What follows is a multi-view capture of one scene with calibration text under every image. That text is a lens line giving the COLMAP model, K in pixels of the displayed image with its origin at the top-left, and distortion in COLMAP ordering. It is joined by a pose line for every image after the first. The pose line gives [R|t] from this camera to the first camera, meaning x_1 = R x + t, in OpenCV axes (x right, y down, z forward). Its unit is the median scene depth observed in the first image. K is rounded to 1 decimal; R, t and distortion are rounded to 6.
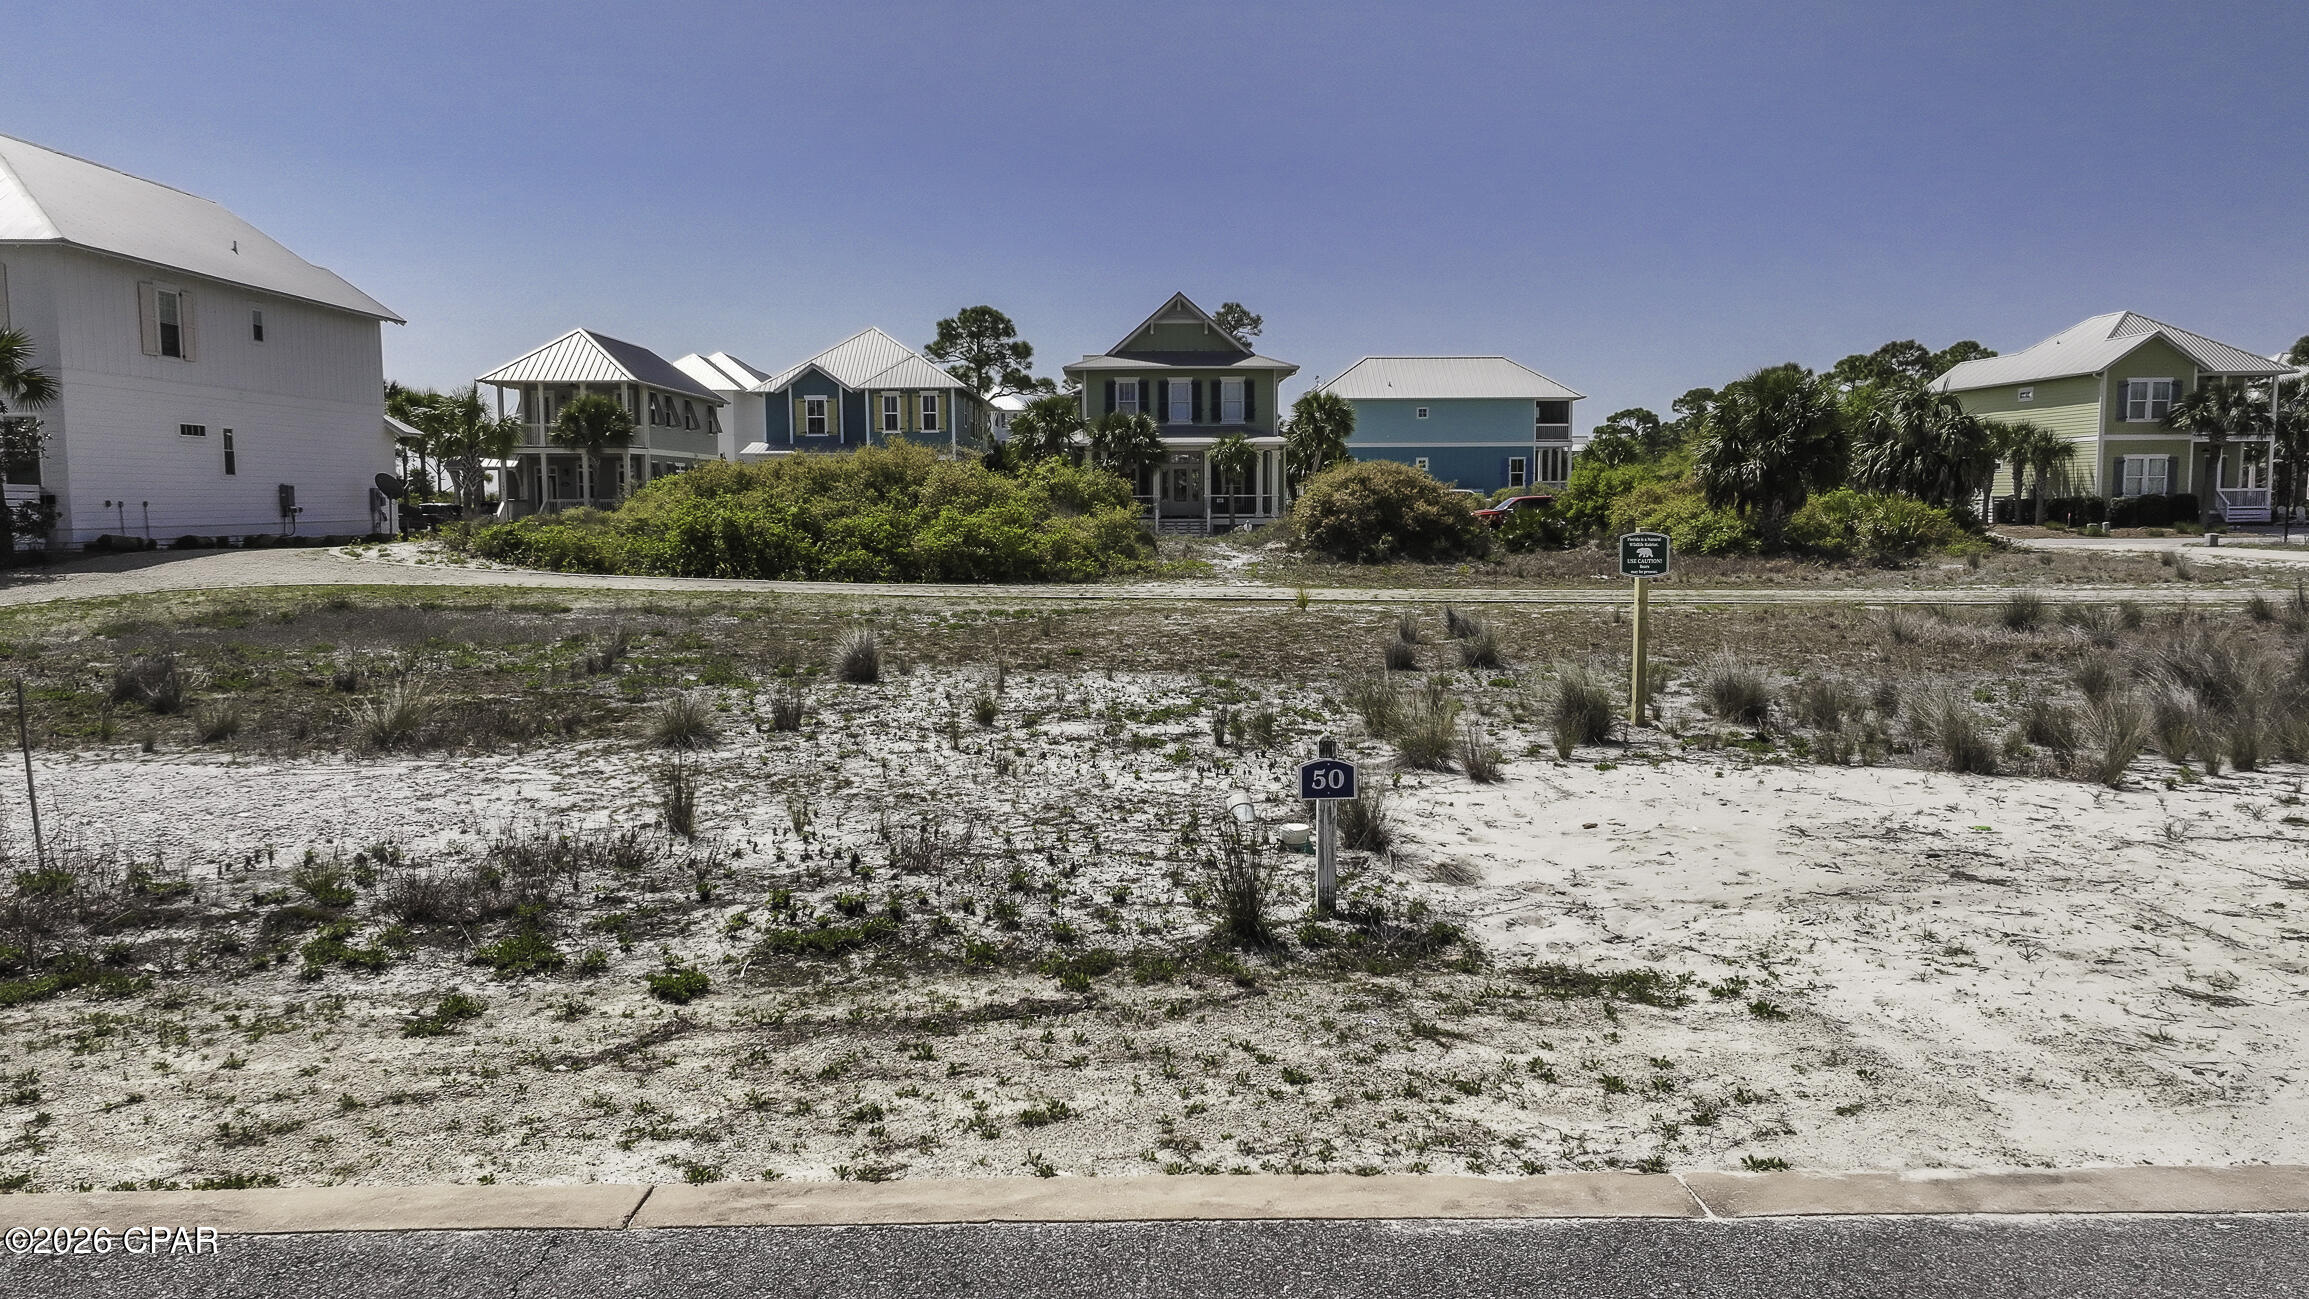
lens RADIAL K [[1619.0, 0, 1162.0], [0, 1619.0, 651.7], [0, 0, 1]] dist [0.004857, 0.007440]
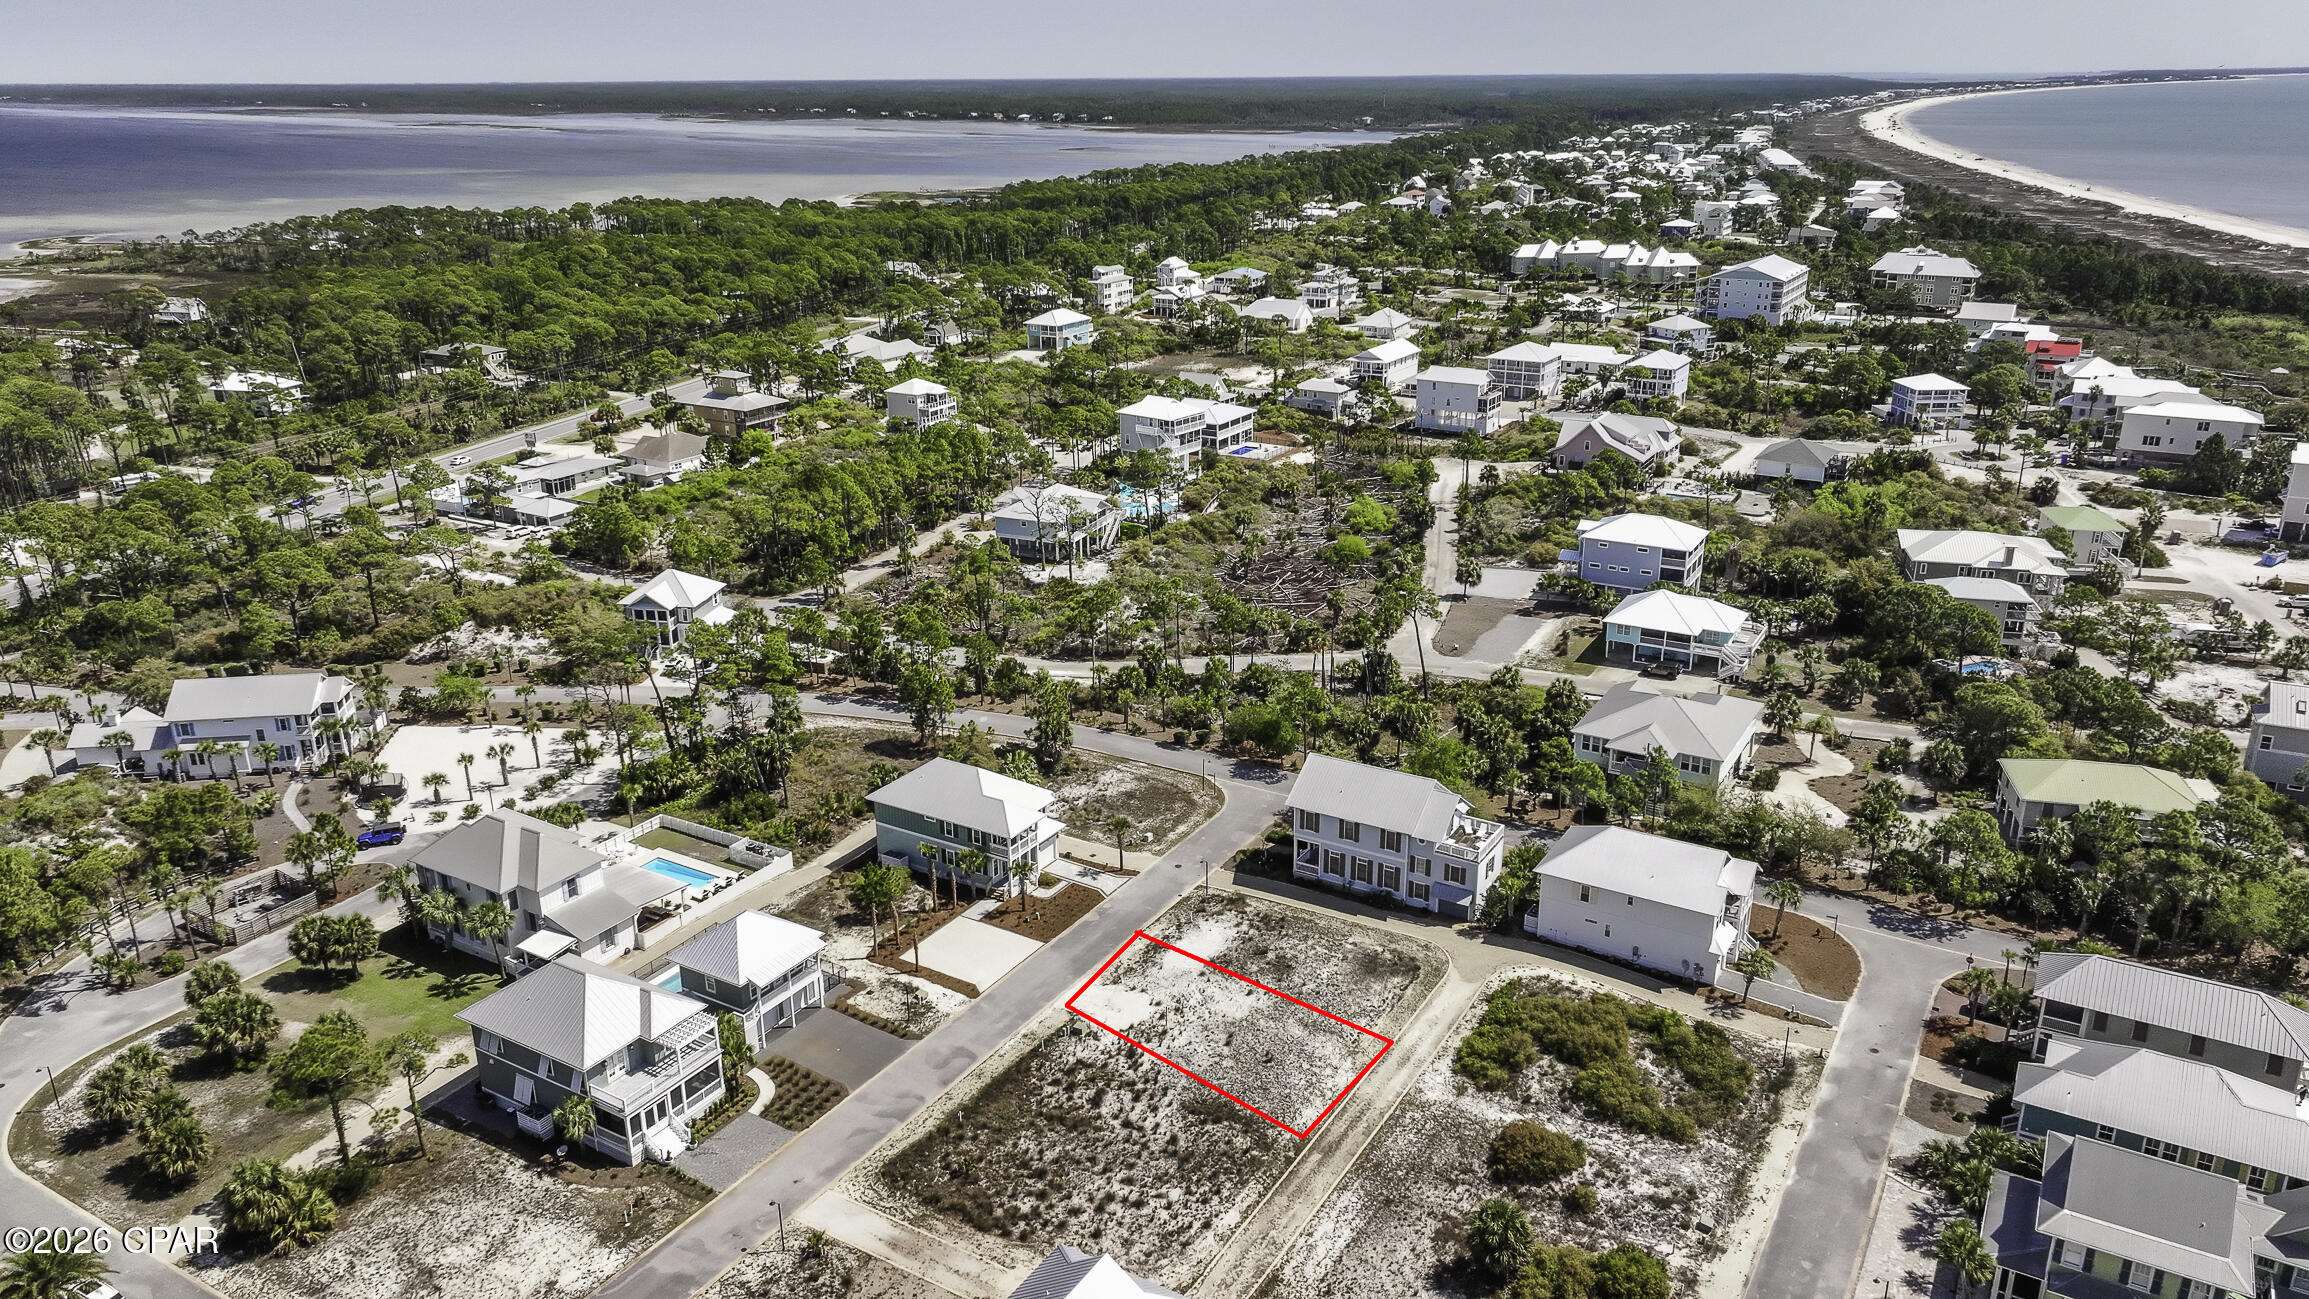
lens RADIAL K [[1619.0, 0, 1162.0], [0, 1619.0, 651.7], [0, 0, 1]] dist [0.004857, 0.007440]
pose [[-0.535123, 0.295641, -0.791353, 2.119872], [-0.068941, 0.918355, 0.389707, -1.668313], [0.841957, 0.263098, -0.471051, 1.443599]]
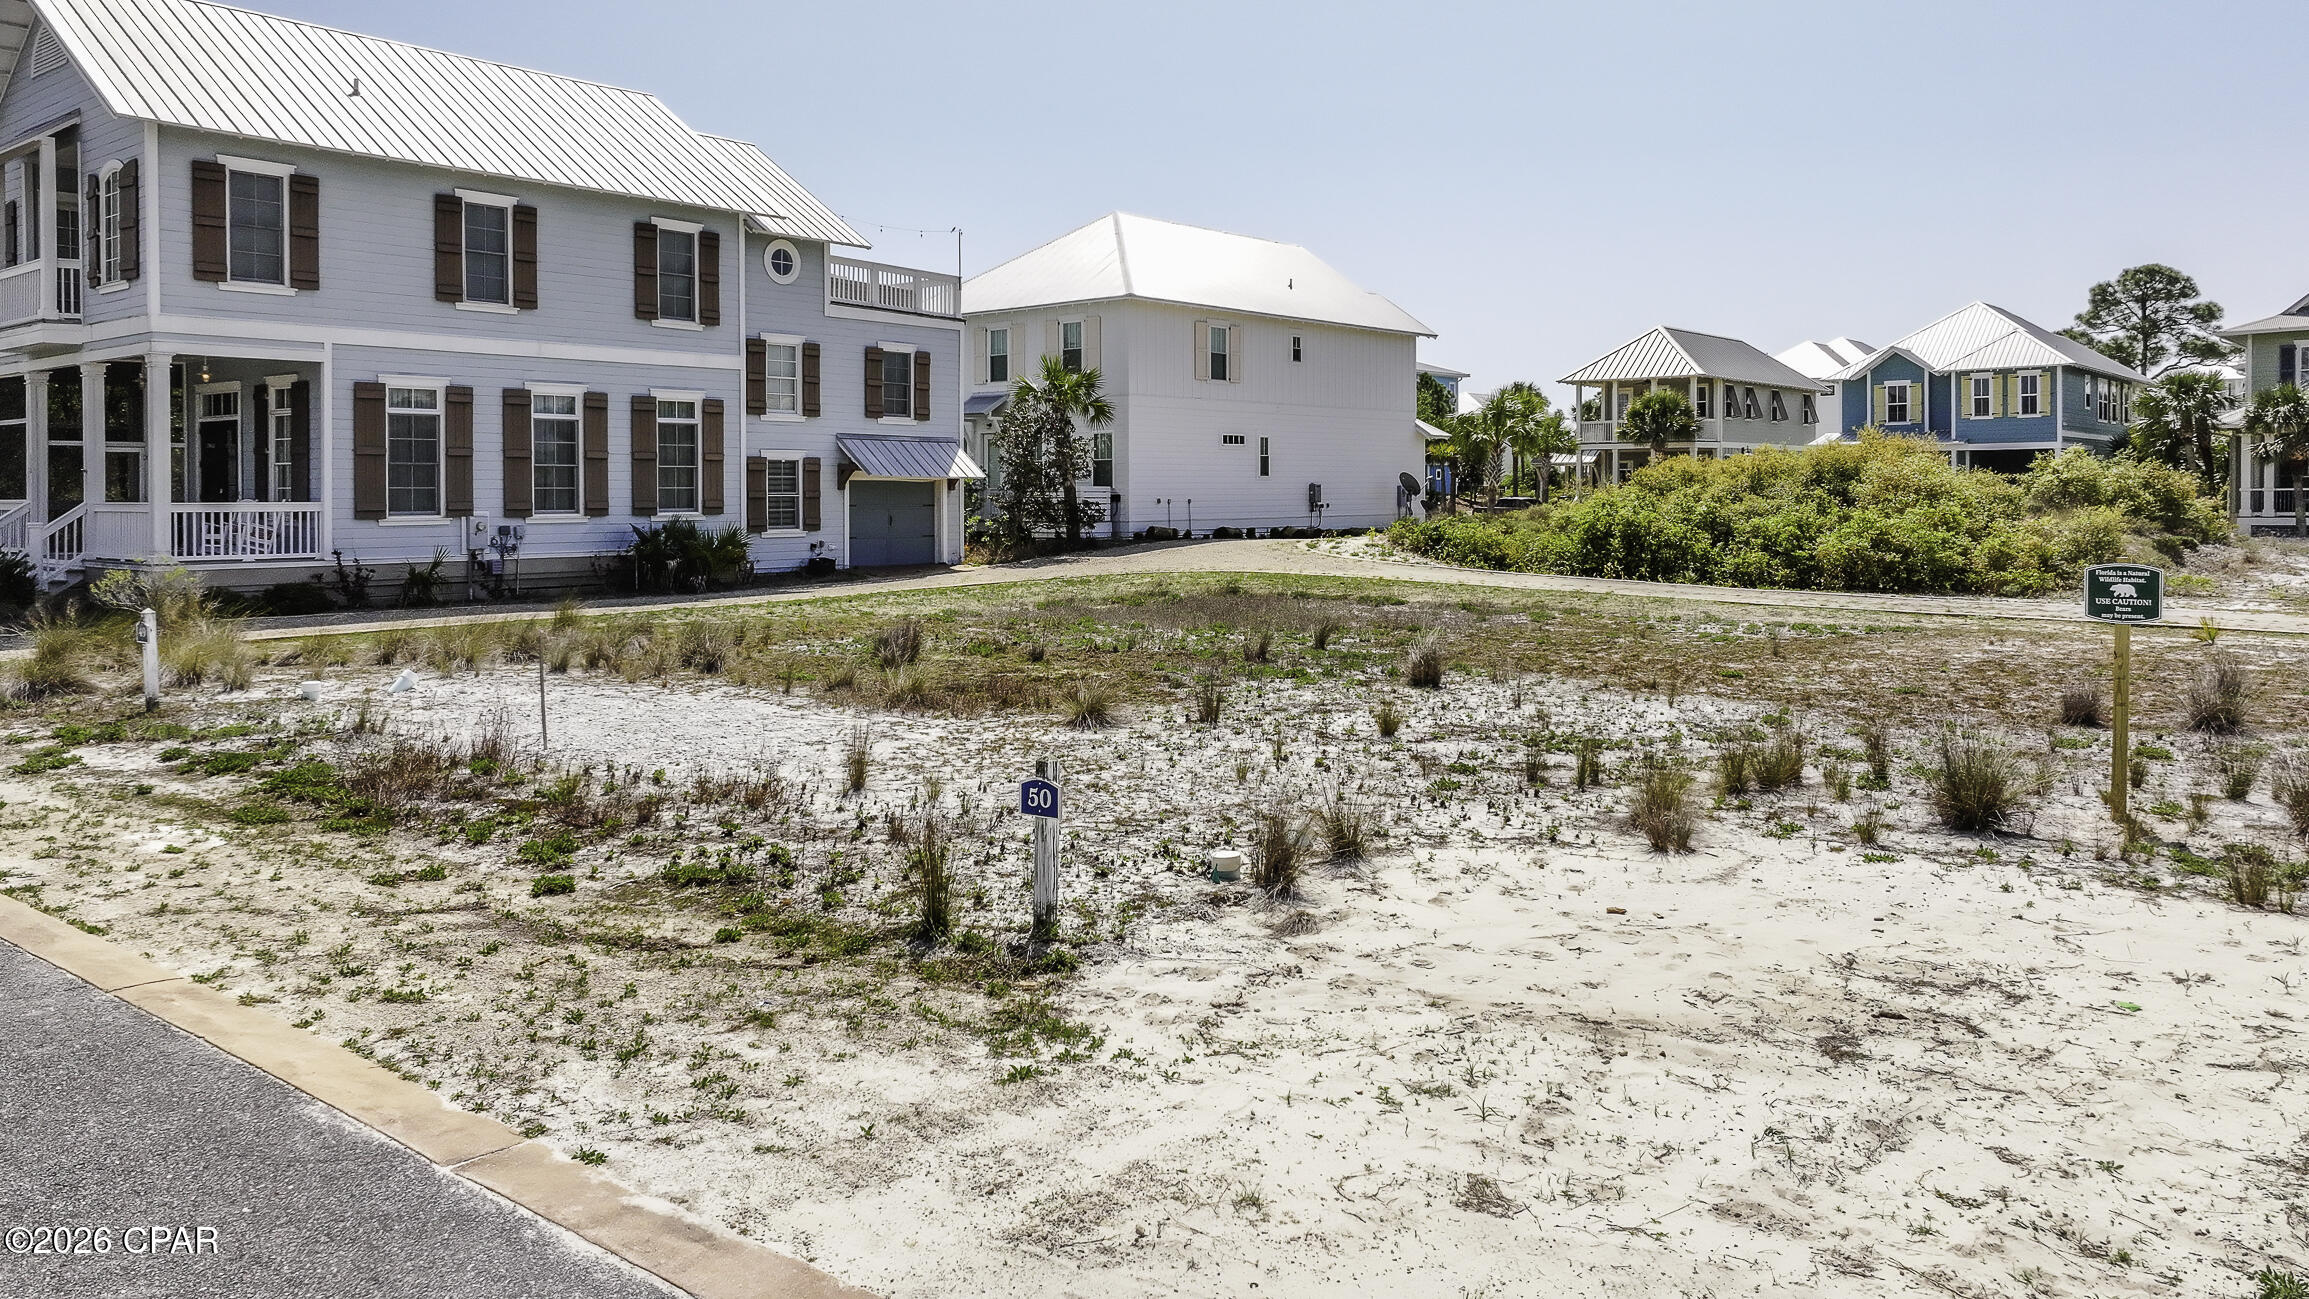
lens RADIAL K [[1658.0, 0, 1153.6], [0, 1658.0, 500.5], [0, 0, 1]] dist [0.006577, 0.001050]
pose [[0.754761, 0.003057, -0.655993, 0.137166], [-0.059835, 0.996142, -0.064202, -0.007740], [0.653265, 0.087708, 0.752032, 0.035342]]
